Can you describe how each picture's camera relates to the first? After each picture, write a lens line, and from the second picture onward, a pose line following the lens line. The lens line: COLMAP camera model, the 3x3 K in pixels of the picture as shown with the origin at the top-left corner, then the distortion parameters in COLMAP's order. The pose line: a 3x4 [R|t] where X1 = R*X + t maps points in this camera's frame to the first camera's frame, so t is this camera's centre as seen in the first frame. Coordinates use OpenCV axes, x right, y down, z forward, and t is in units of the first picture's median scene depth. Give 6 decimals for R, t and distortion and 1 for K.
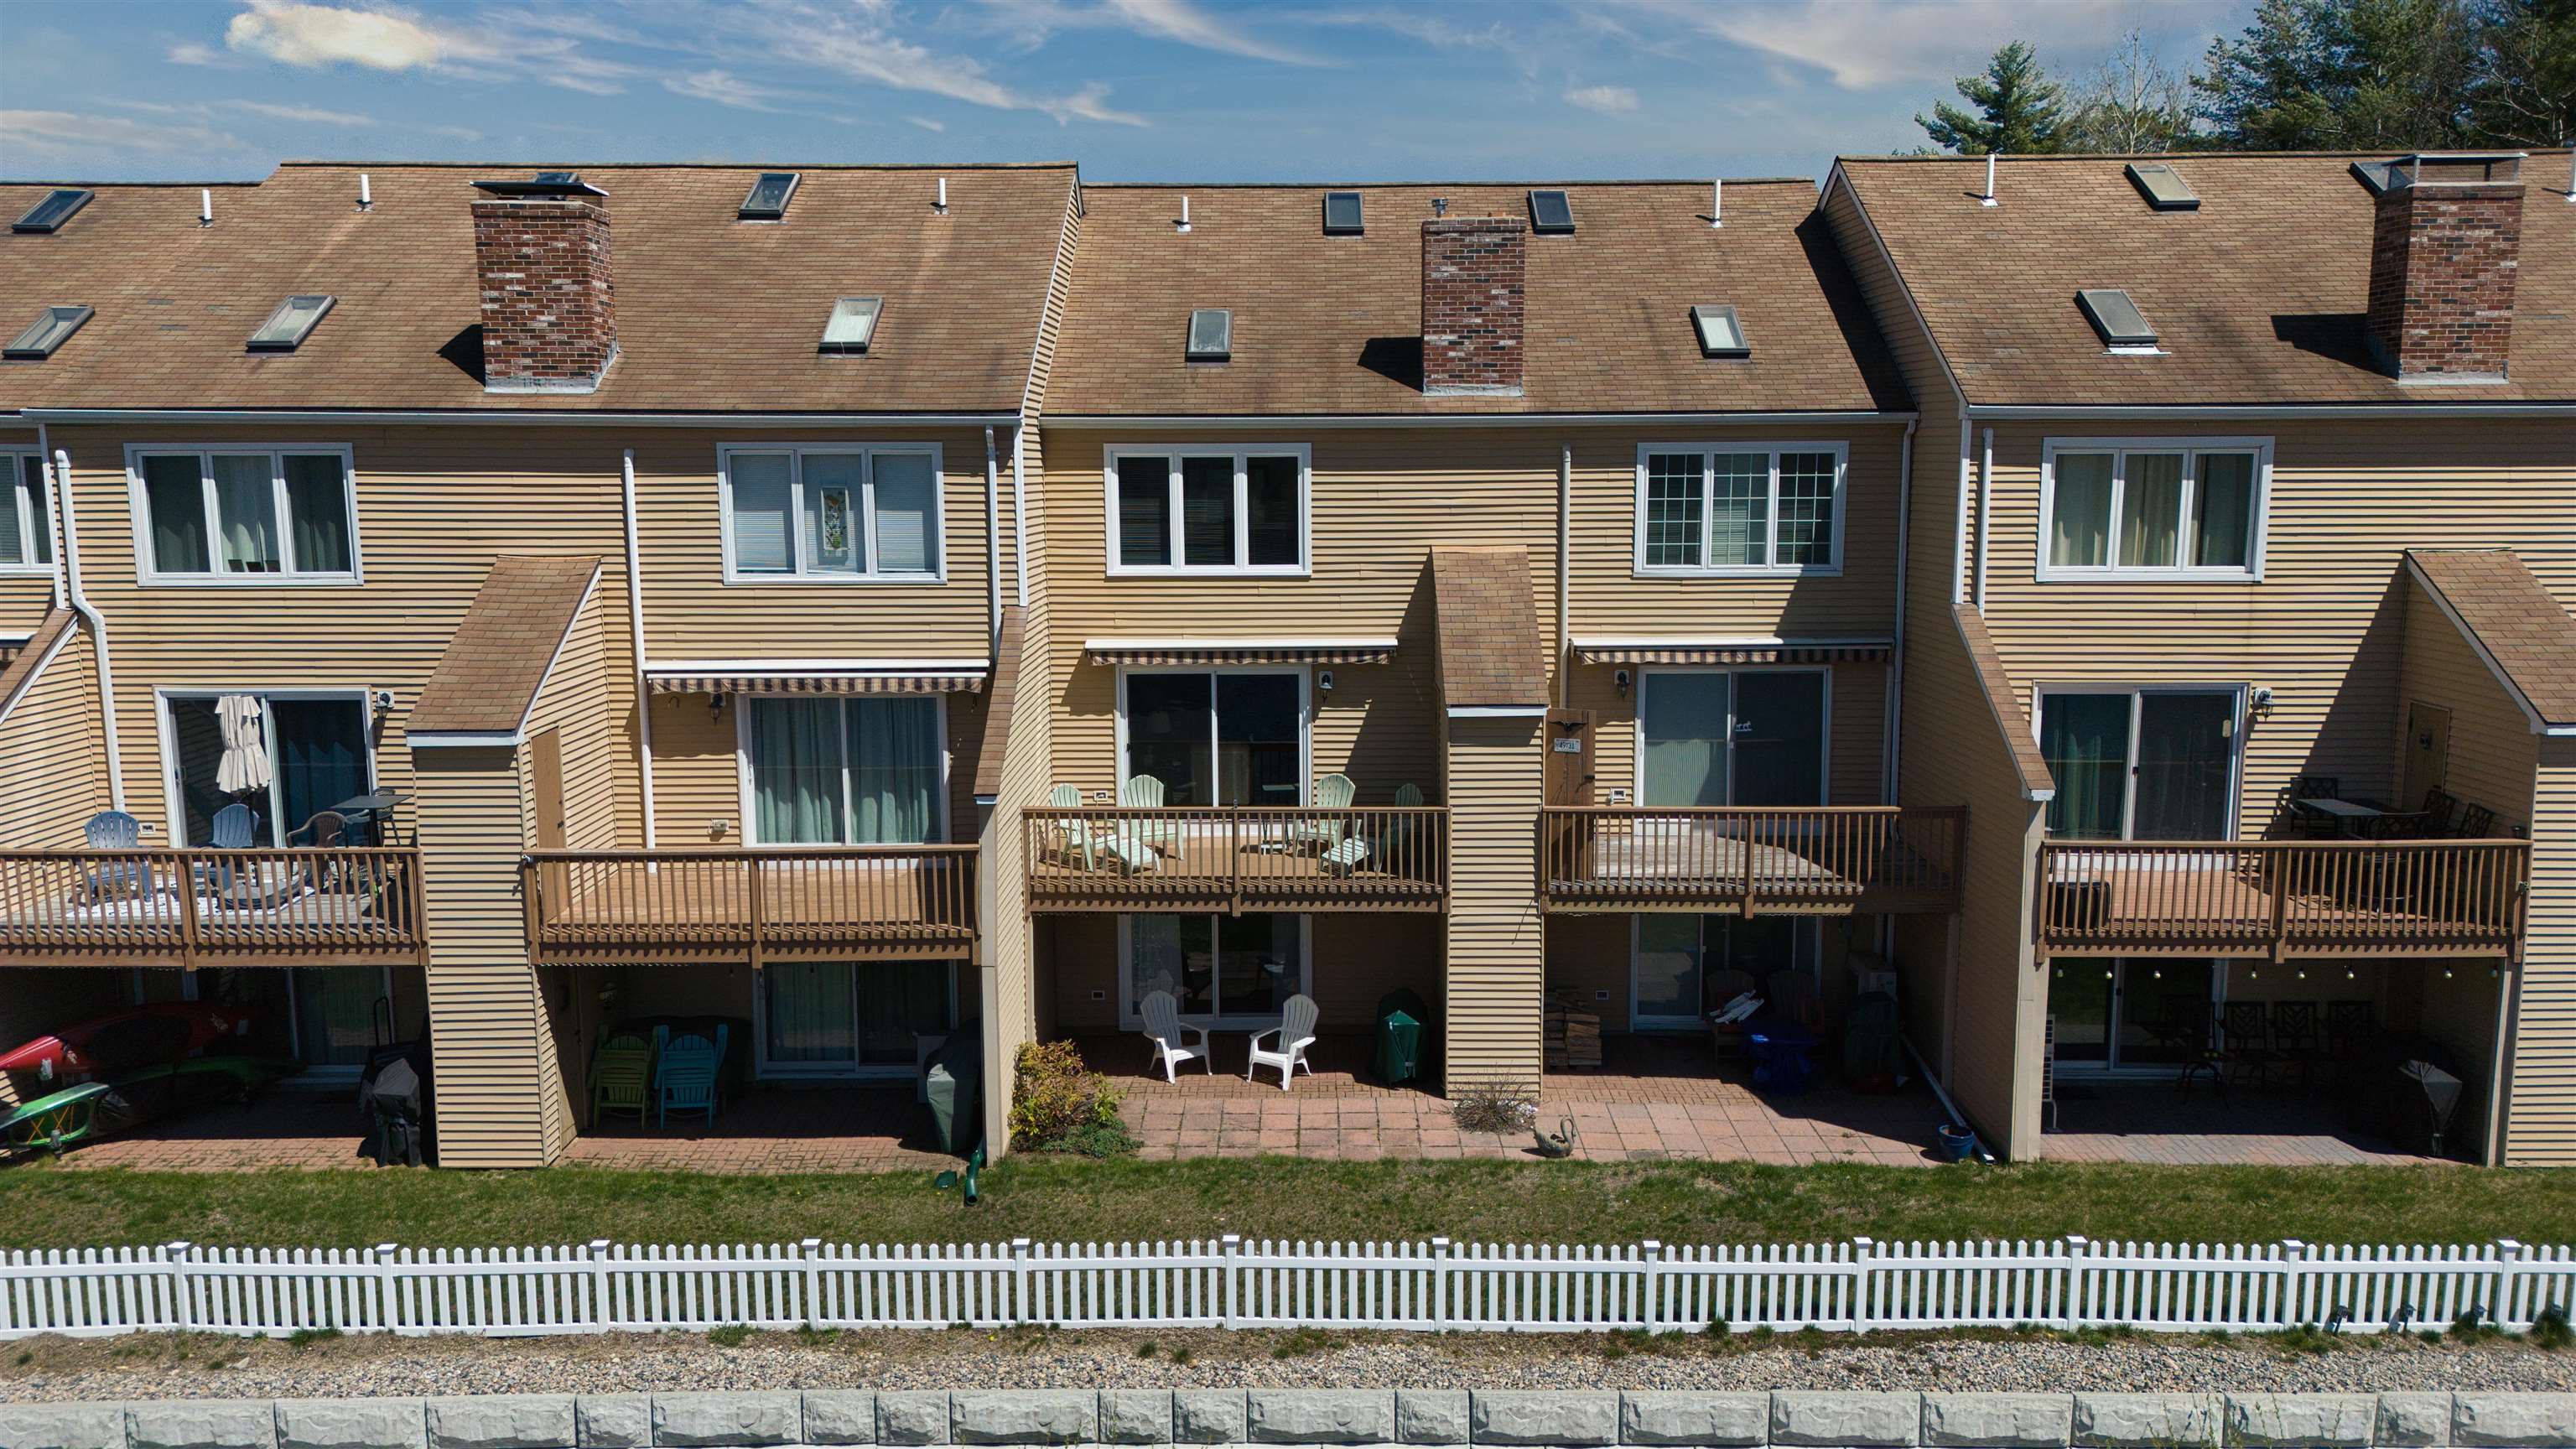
lens RADIAL K [[1823.2, 0, 1288.0], [0, 1823.2, 724.5], [0, 0, 1]] dist [0.057586, -0.064327]
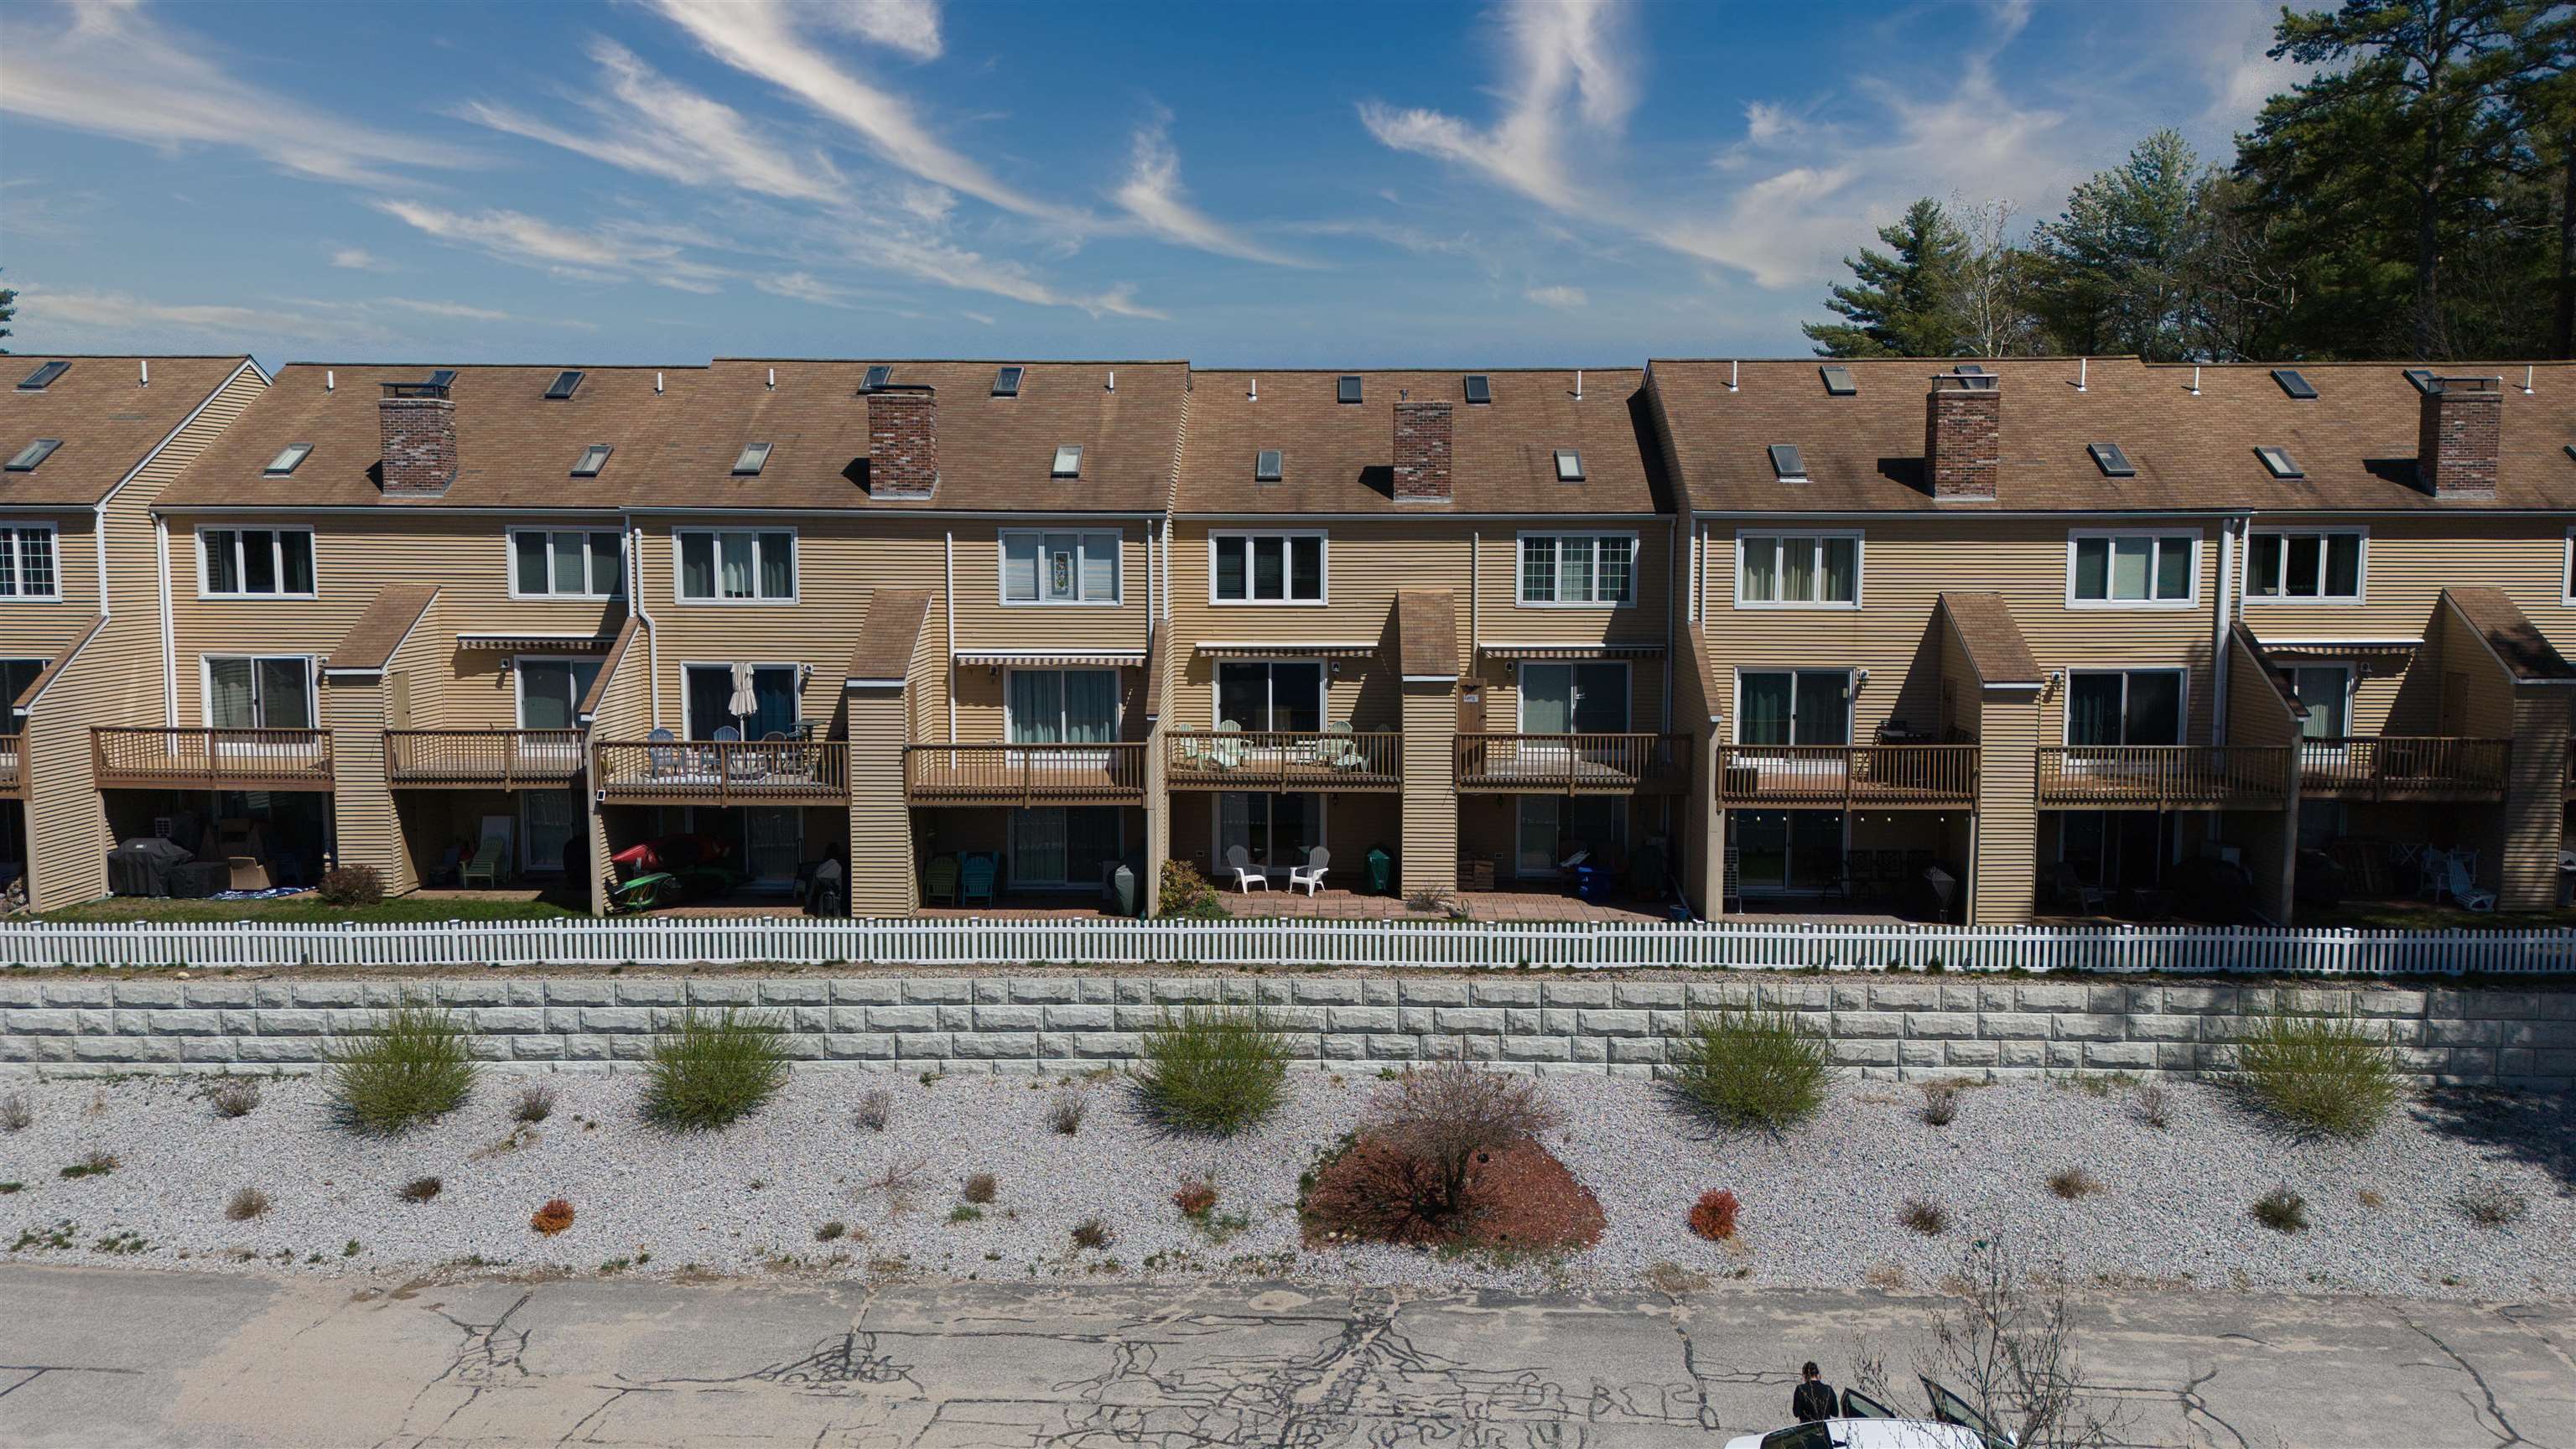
lens RADIAL K [[1846.8, 0, 1288.0], [0, 1846.8, 724.5], [0, 0, 1]] dist [0.058613, -0.064676]
pose [[0.999868, 0.007392, -0.014446, 0.001154], [-0.008047, 0.998917, -0.045817, 0.119661], [0.014091, 0.045927, 0.998845, -0.795226]]
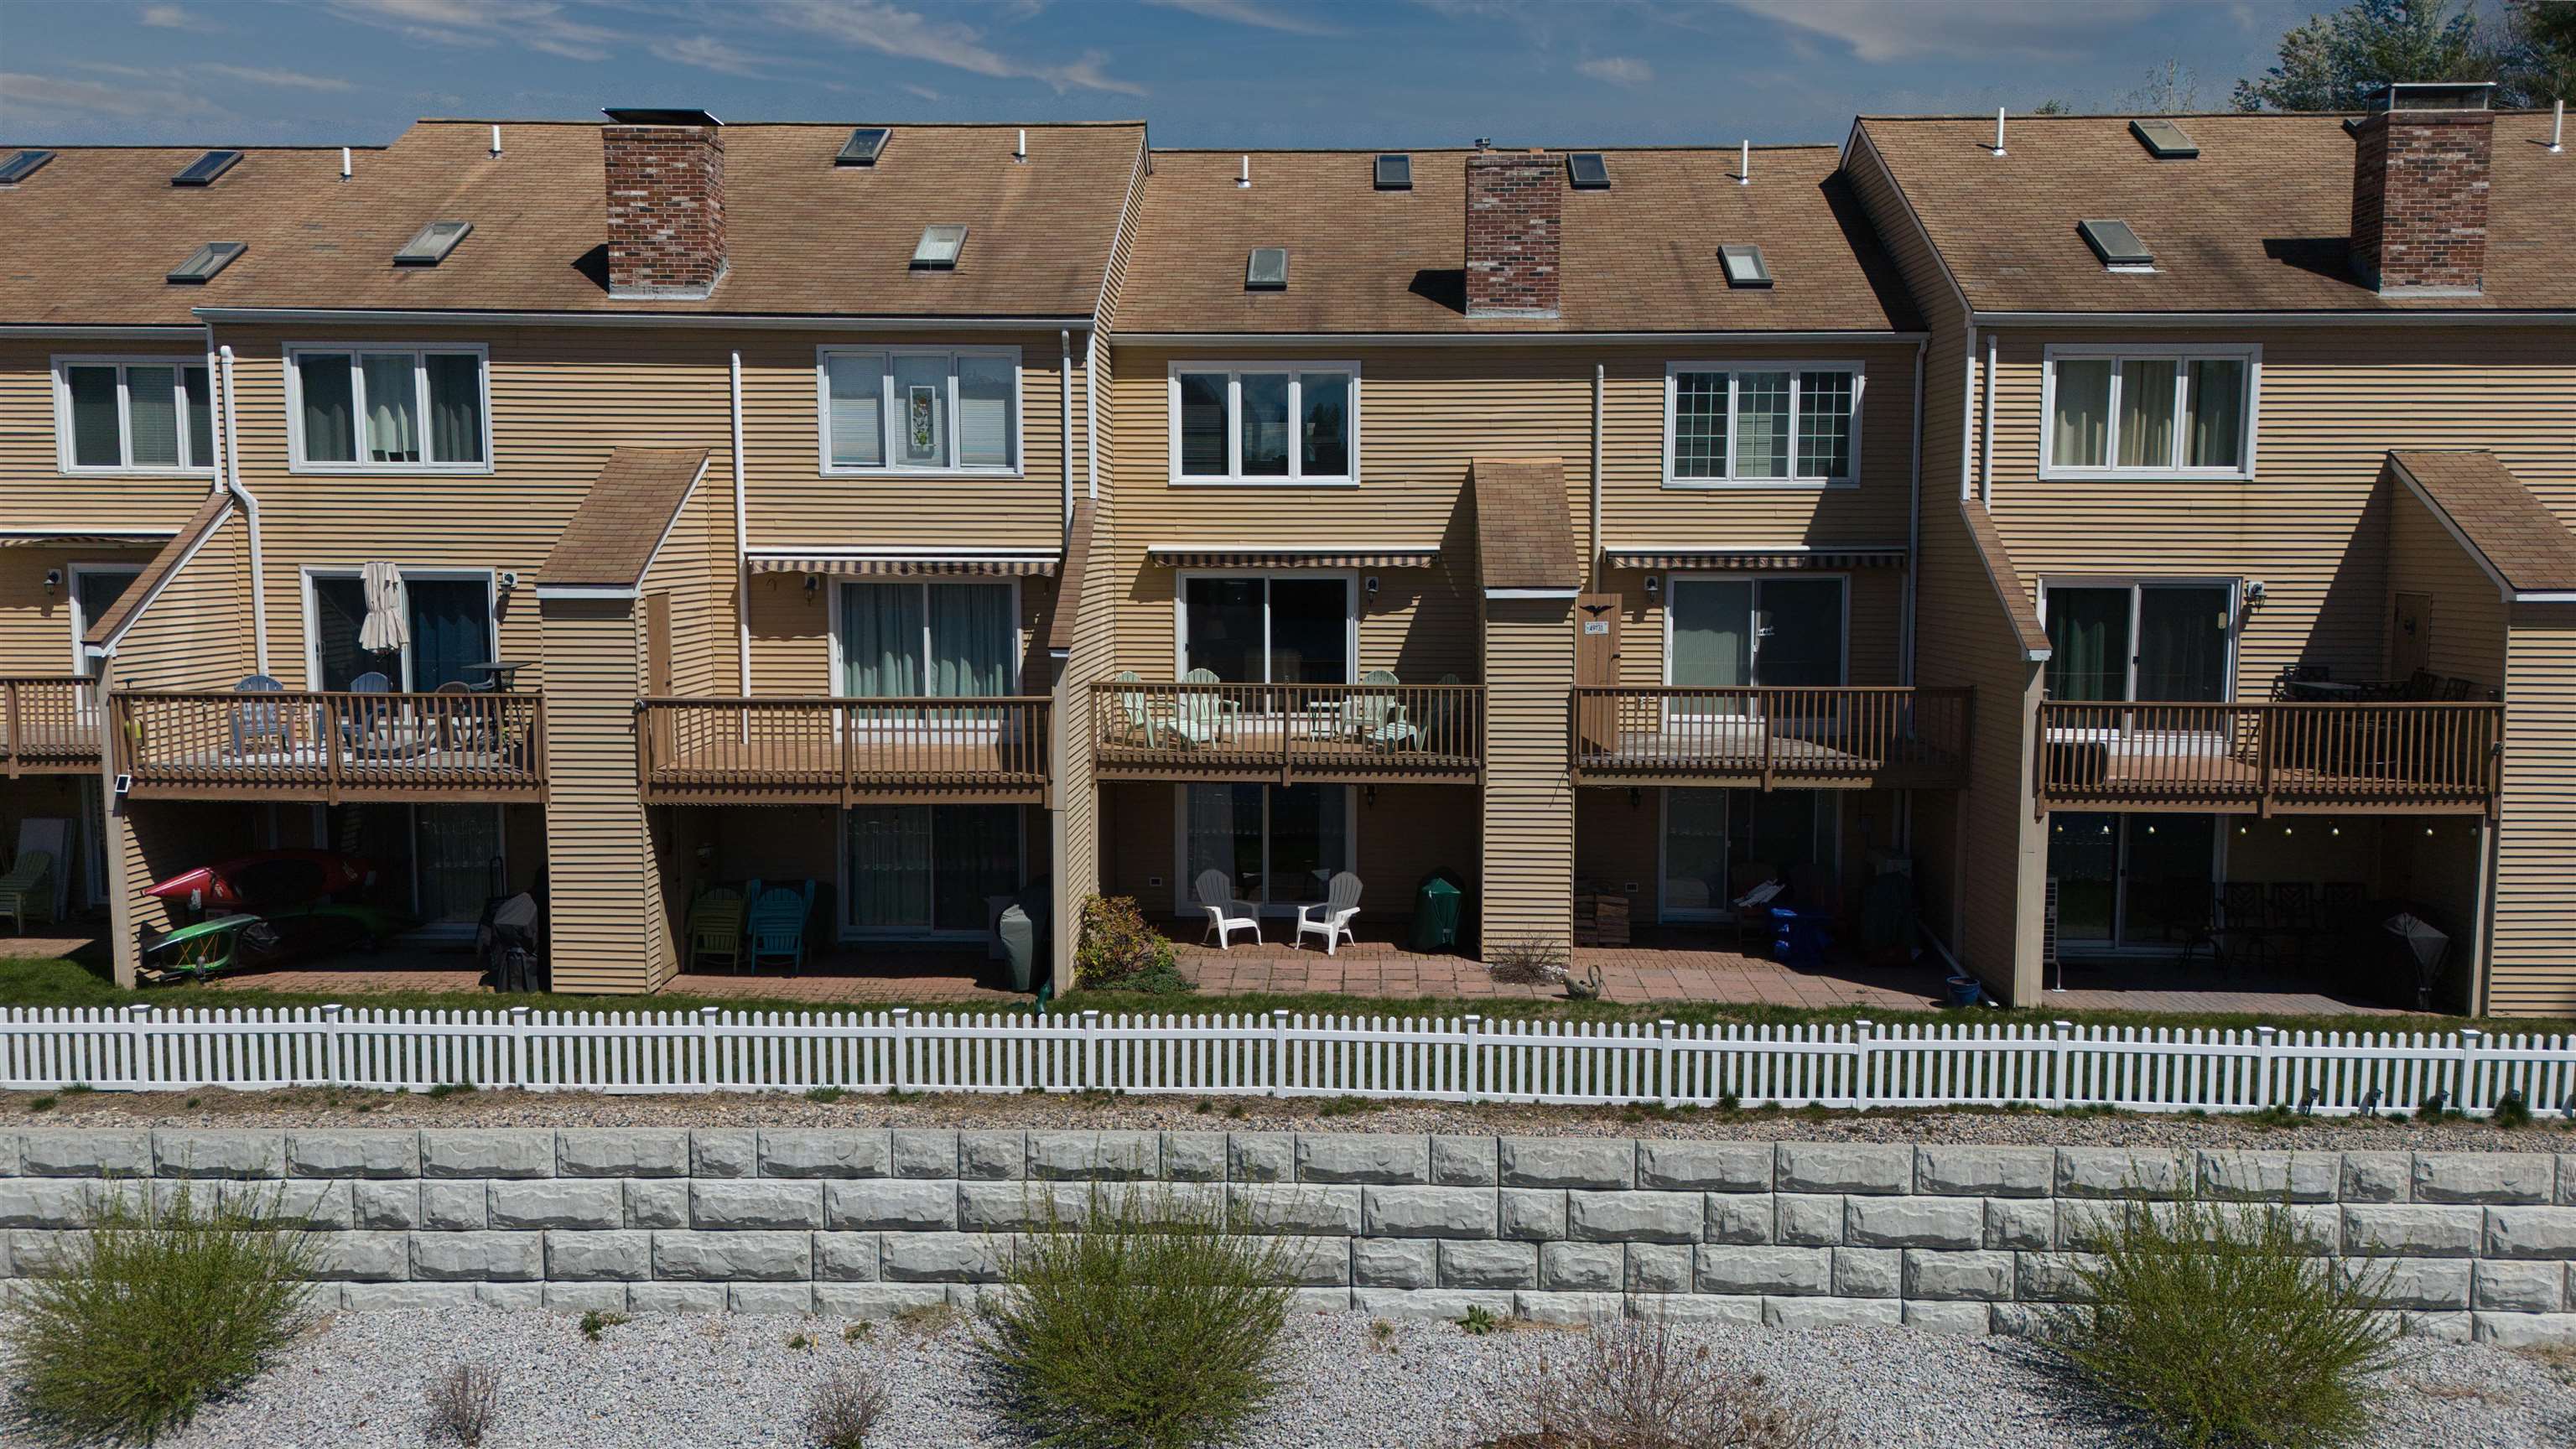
lens RADIAL K [[1846.8, 0, 1288.0], [0, 1846.8, 724.5], [0, 0, 1]] dist [0.058613, -0.064676]
pose [[0.999611, 0.009534, -0.026216, 0.000276], [-0.010827, 0.998709, -0.049634, 0.122838], [0.025709, 0.049899, 0.998423, -0.085366]]
